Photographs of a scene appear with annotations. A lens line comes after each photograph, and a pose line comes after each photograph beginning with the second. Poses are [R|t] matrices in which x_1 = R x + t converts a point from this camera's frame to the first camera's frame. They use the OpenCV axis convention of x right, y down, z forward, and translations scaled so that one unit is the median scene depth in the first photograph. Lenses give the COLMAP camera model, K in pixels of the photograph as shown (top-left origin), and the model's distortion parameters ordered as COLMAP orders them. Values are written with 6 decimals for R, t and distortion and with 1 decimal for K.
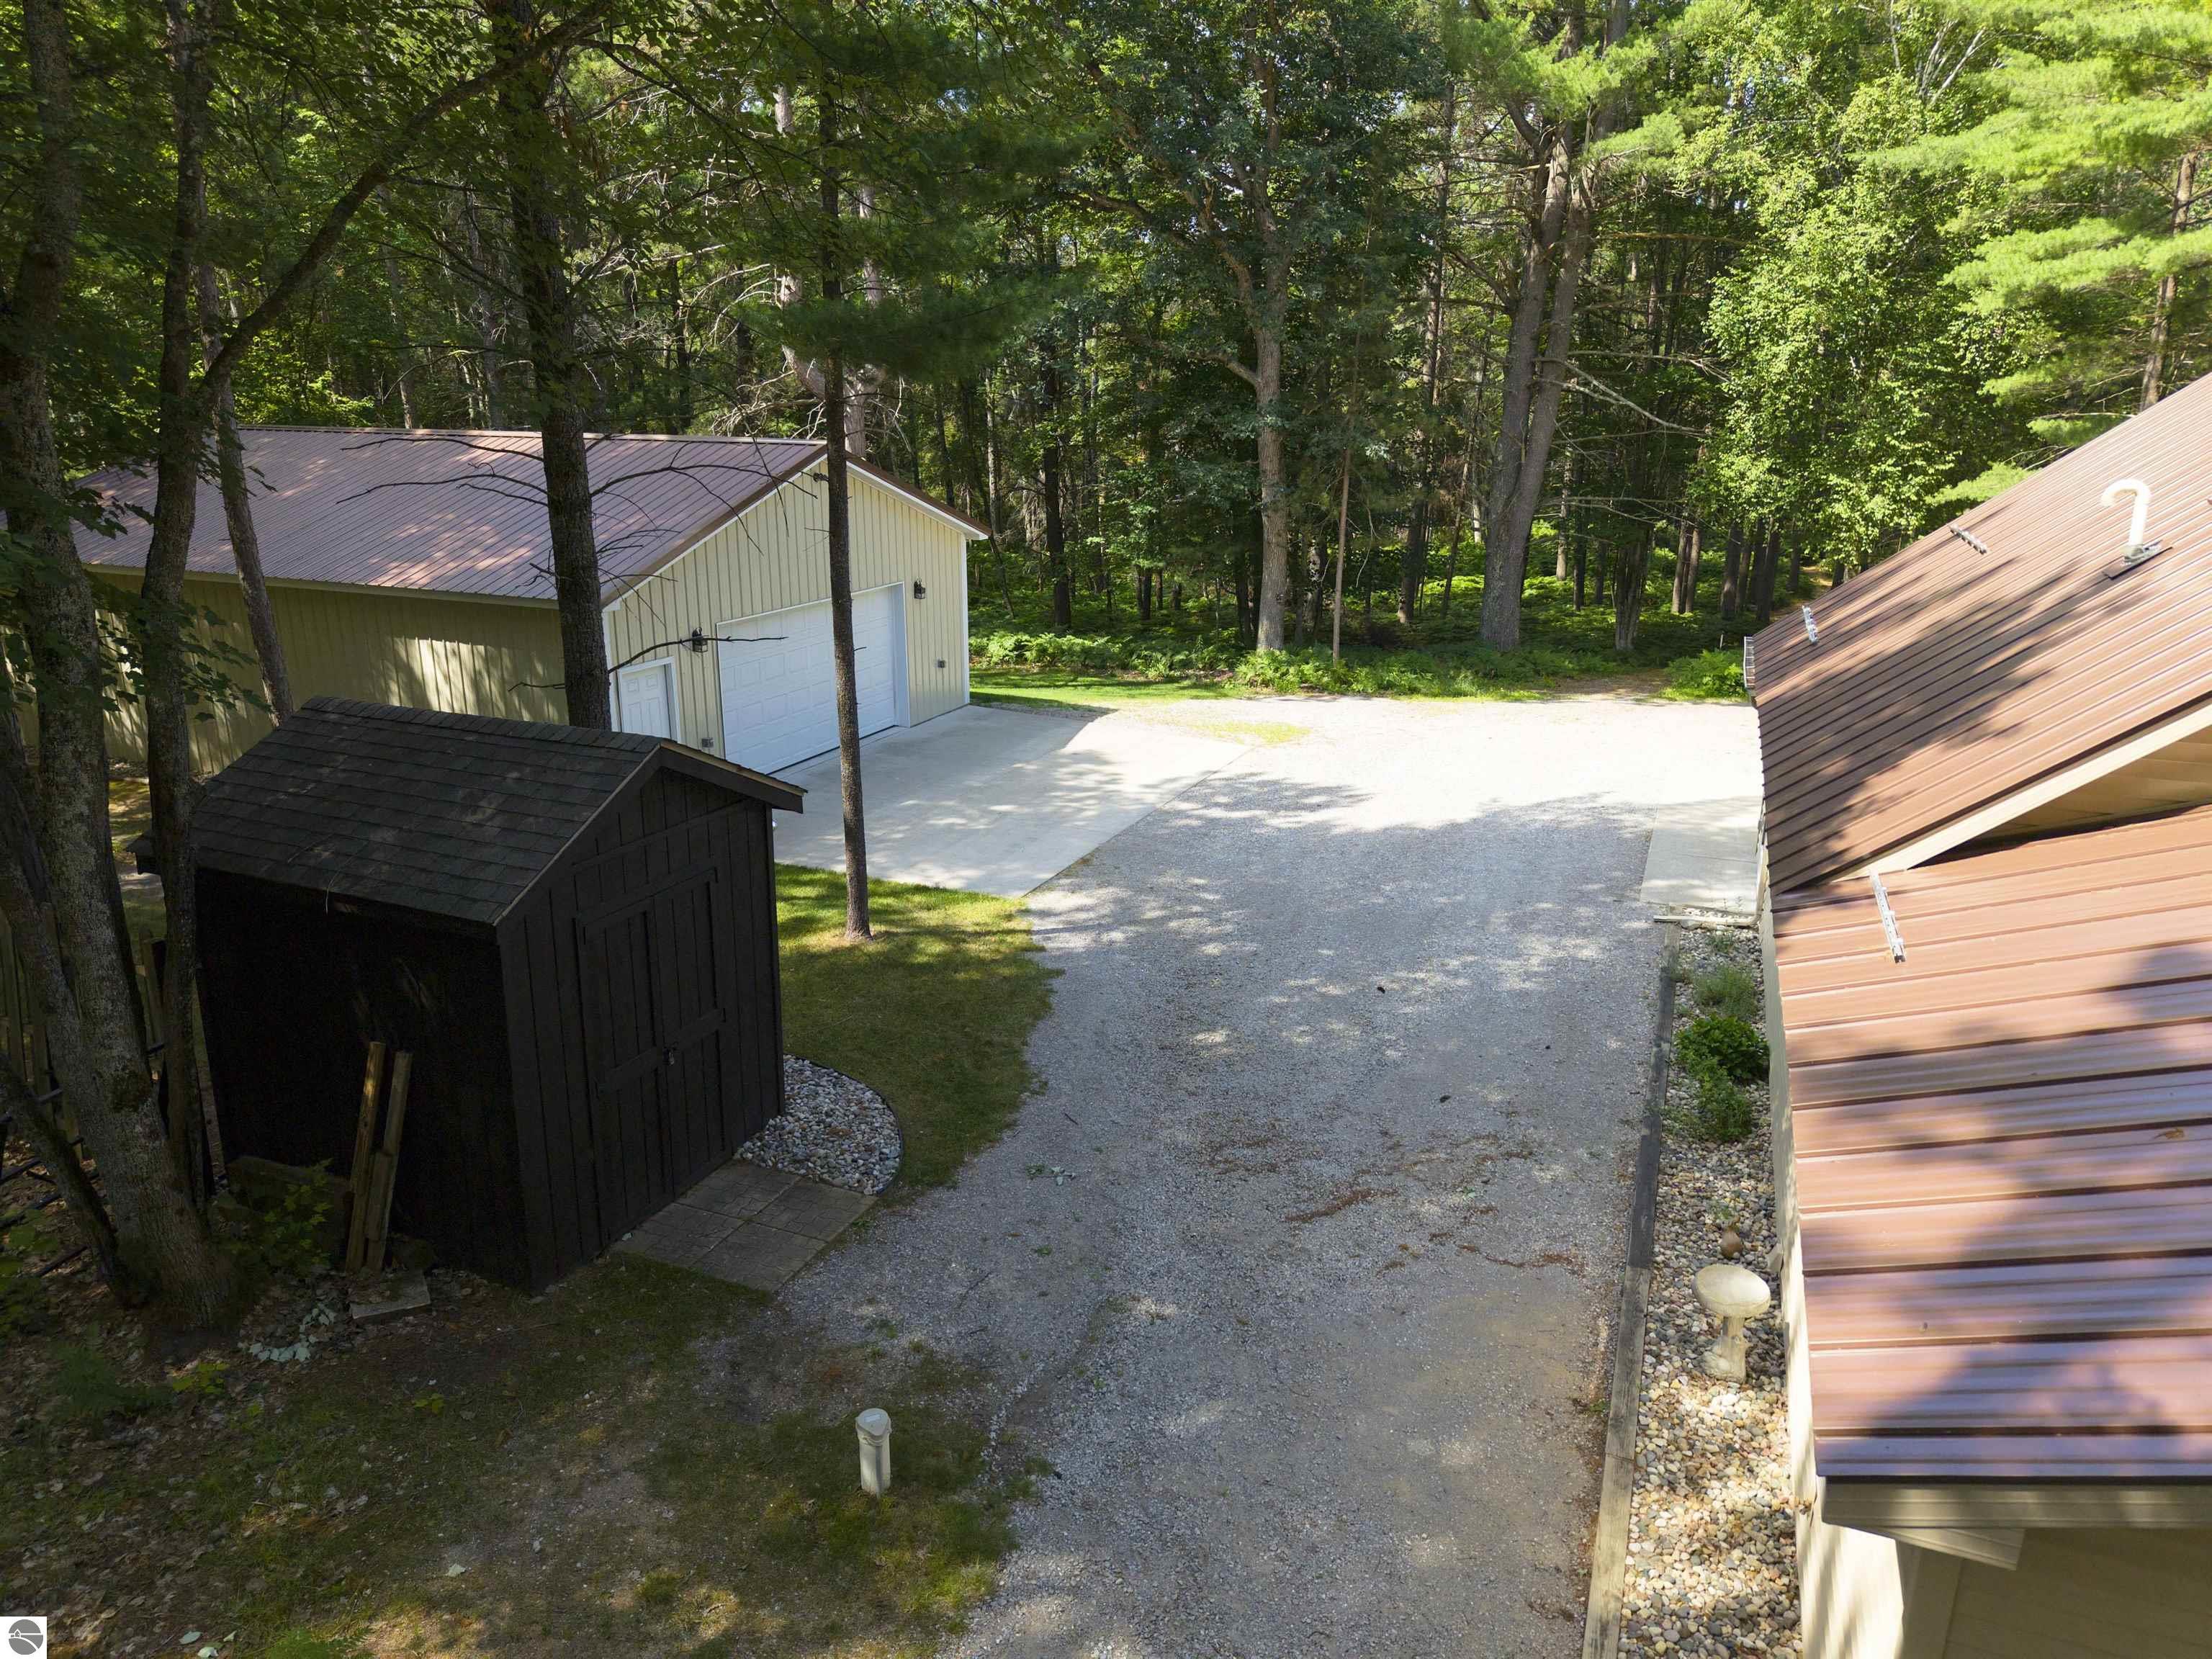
lens RADIAL K [[1472.1, 0, 1112.1], [0, 1472.1, 836.8], [0, 0, 1]] dist [0.010583, -0.003557]
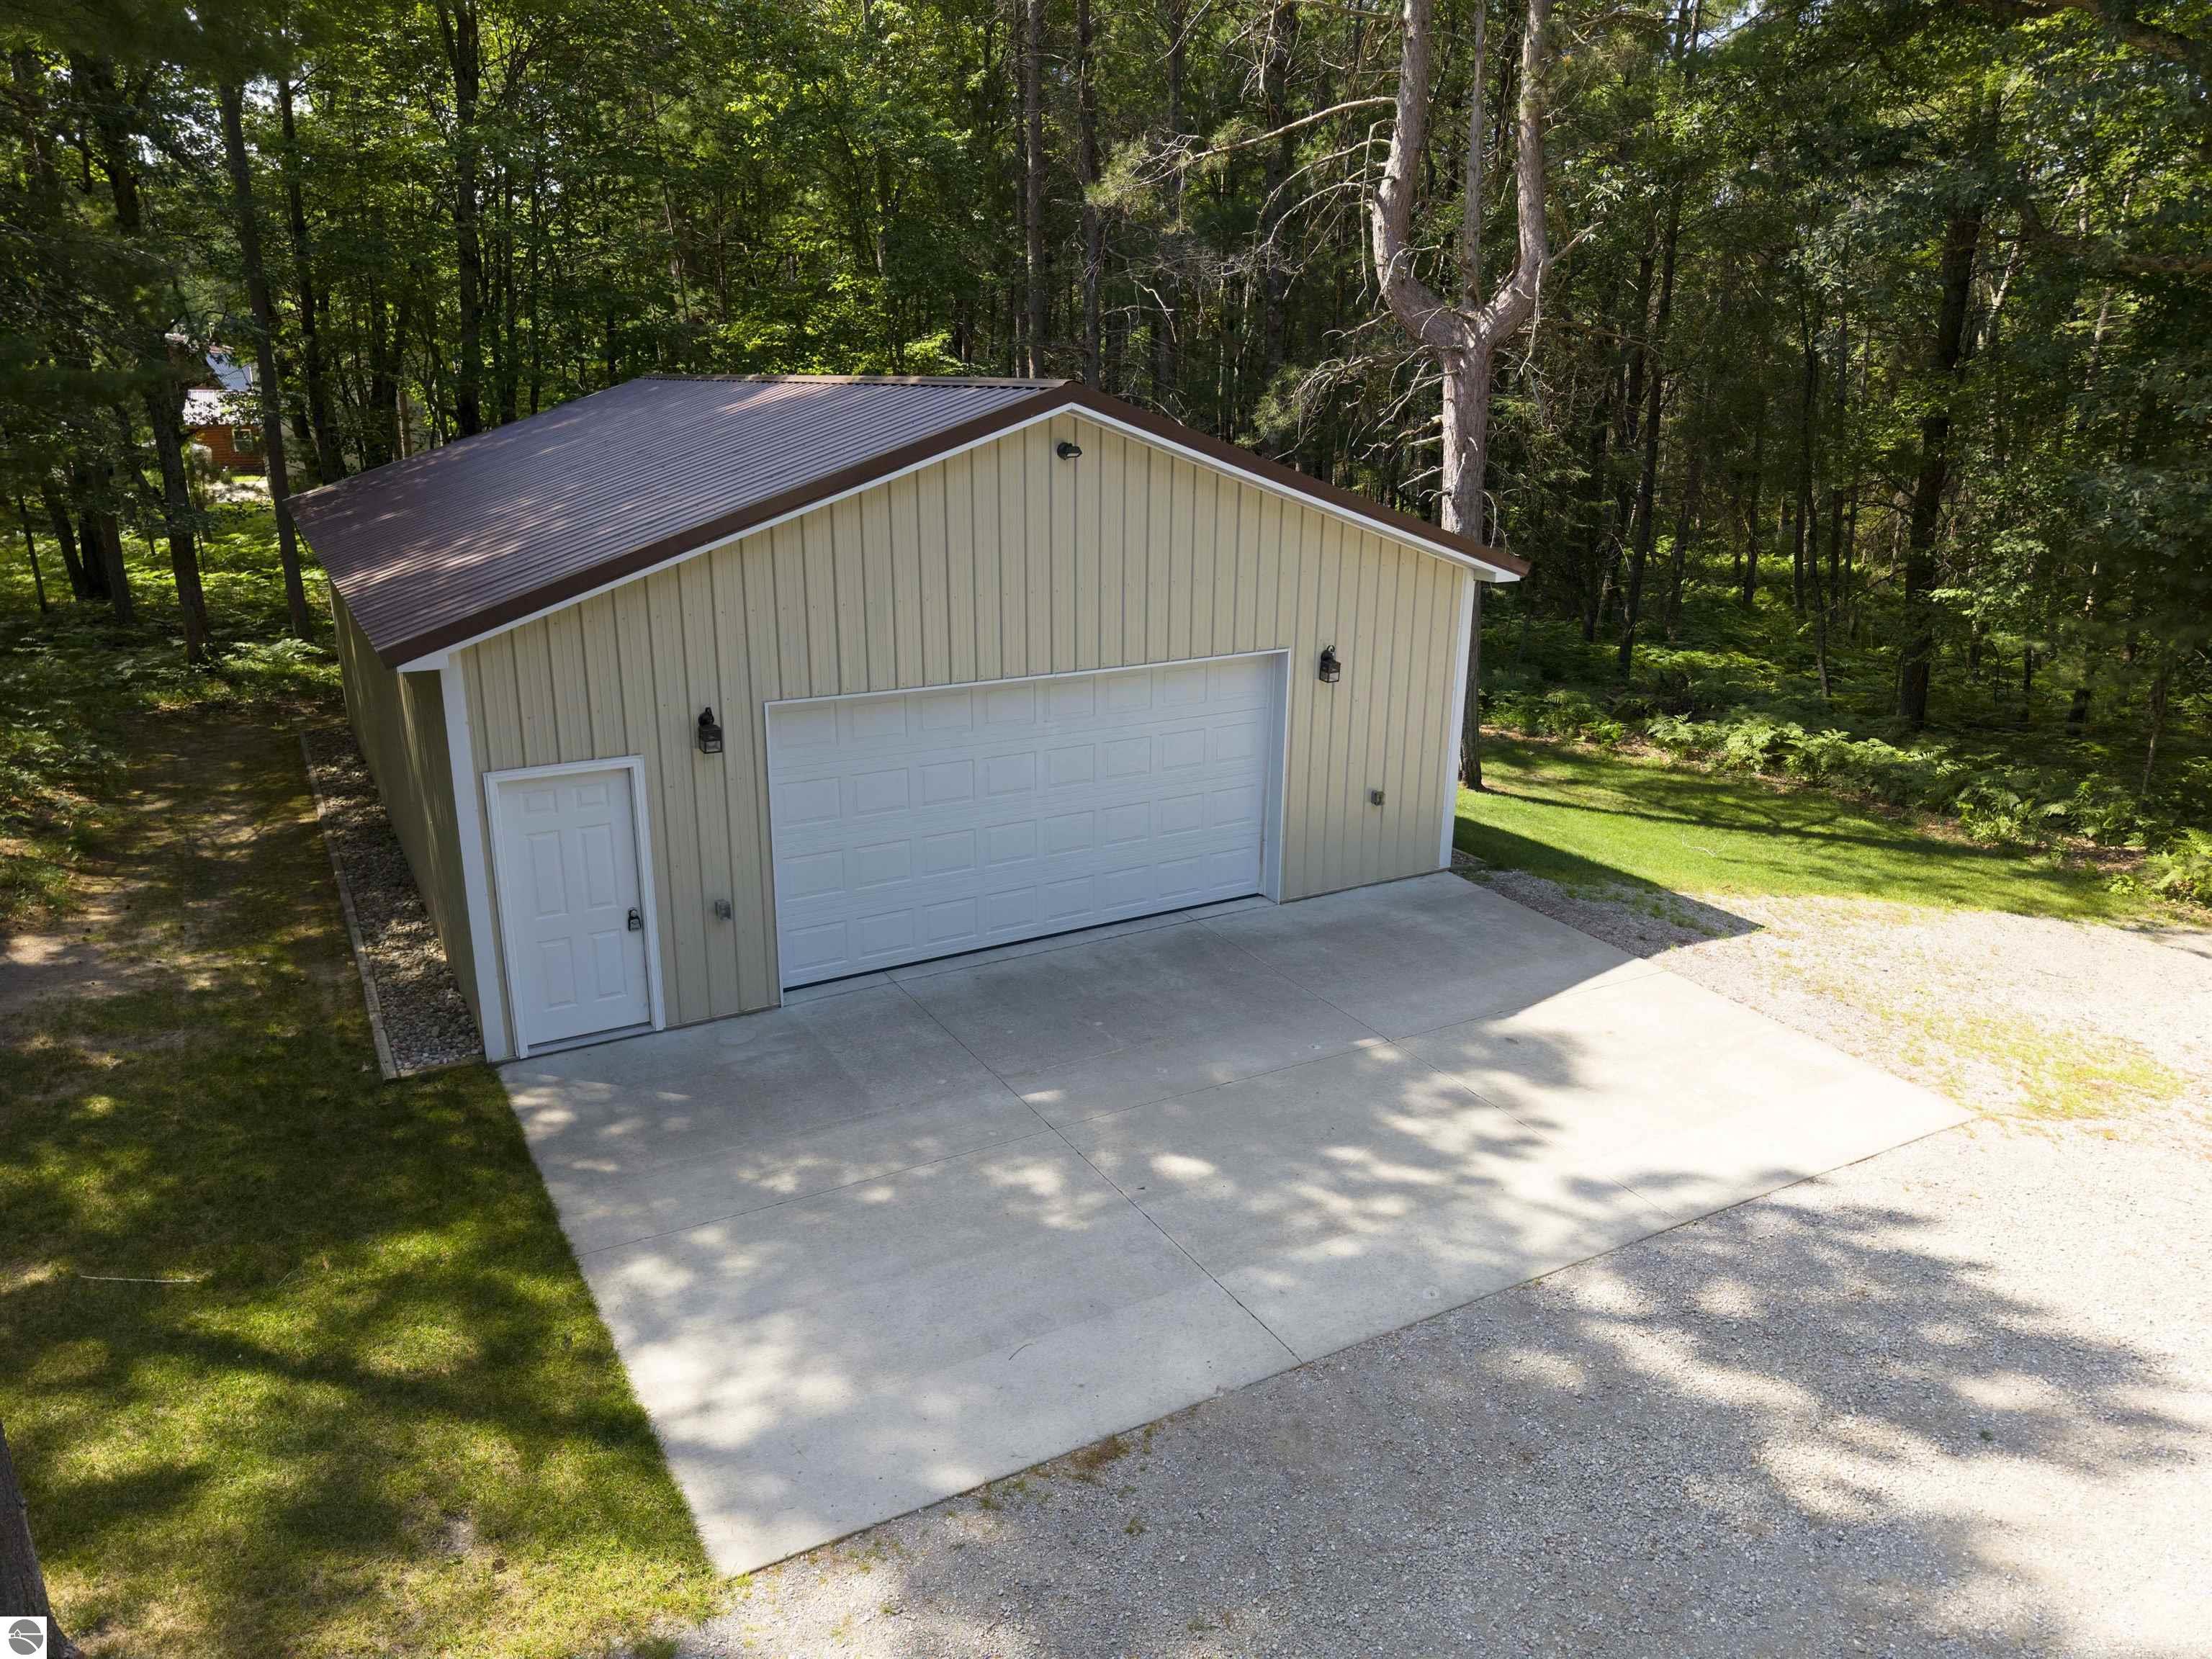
lens RADIAL K [[1472.1, 0, 1104.2], [0, 1472.1, 812.0], [0, 0, 1]] dist [0.010583, -0.003557]
pose [[0.794032, 0.168457, -0.584068, 0.149024], [-0.177878, 0.983167, 0.041743, -0.137340], [0.581268, 0.070747, 0.810631, 0.575267]]
